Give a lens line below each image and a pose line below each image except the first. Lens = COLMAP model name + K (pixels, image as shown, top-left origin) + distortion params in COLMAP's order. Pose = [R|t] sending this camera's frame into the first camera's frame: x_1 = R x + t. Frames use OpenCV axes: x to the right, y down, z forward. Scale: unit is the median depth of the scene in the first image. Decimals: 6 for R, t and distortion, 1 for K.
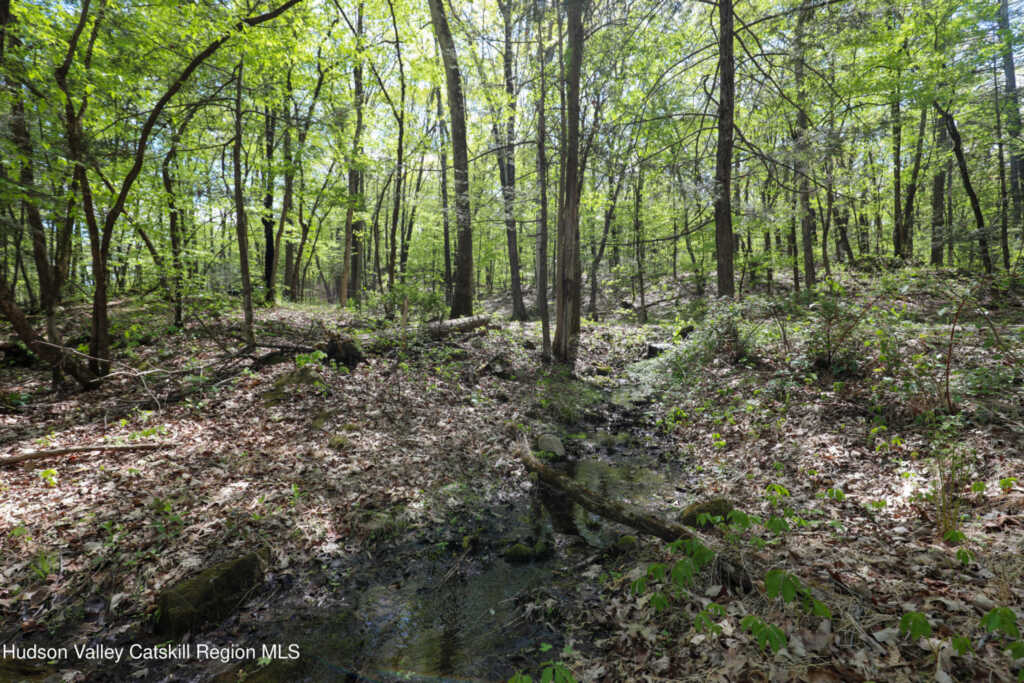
lens RADIAL K [[459.1, 0, 512.0], [0, 459.1, 341.5], [0, 0, 1]] dist [-0.022962, 0.000387]
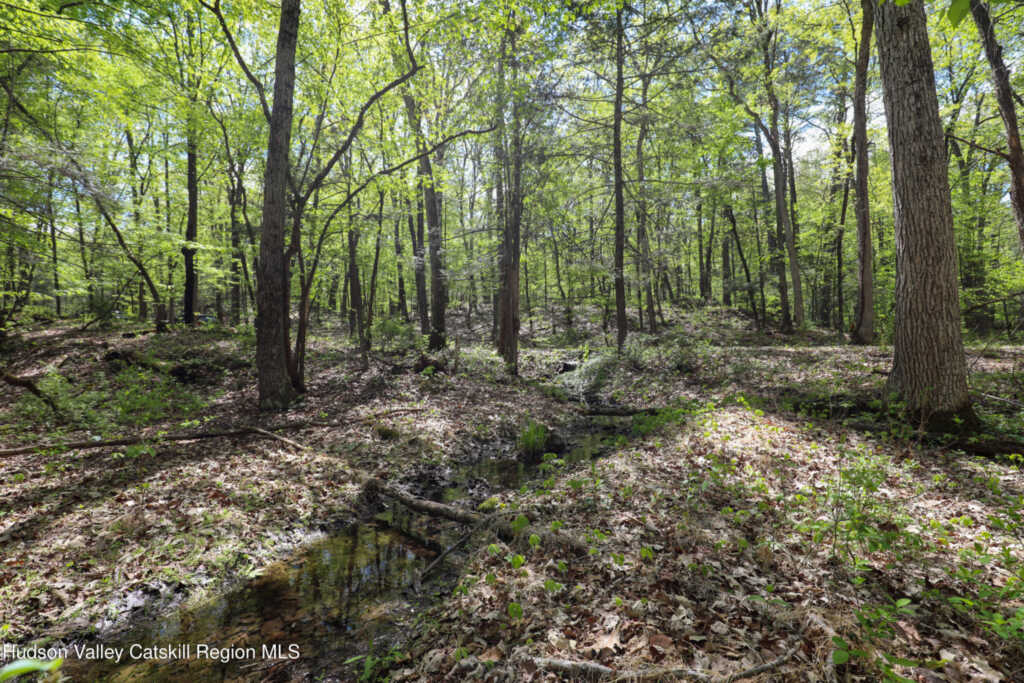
lens RADIAL K [[459.1, 0, 512.0], [0, 459.1, 341.5], [0, 0, 1]] dist [-0.022962, 0.000387]
pose [[0.952186, -0.006004, 0.305459, -0.257478], [0.022514, 0.998467, -0.050556, 0.008023], [-0.304687, 0.055016, 0.950862, -0.290137]]
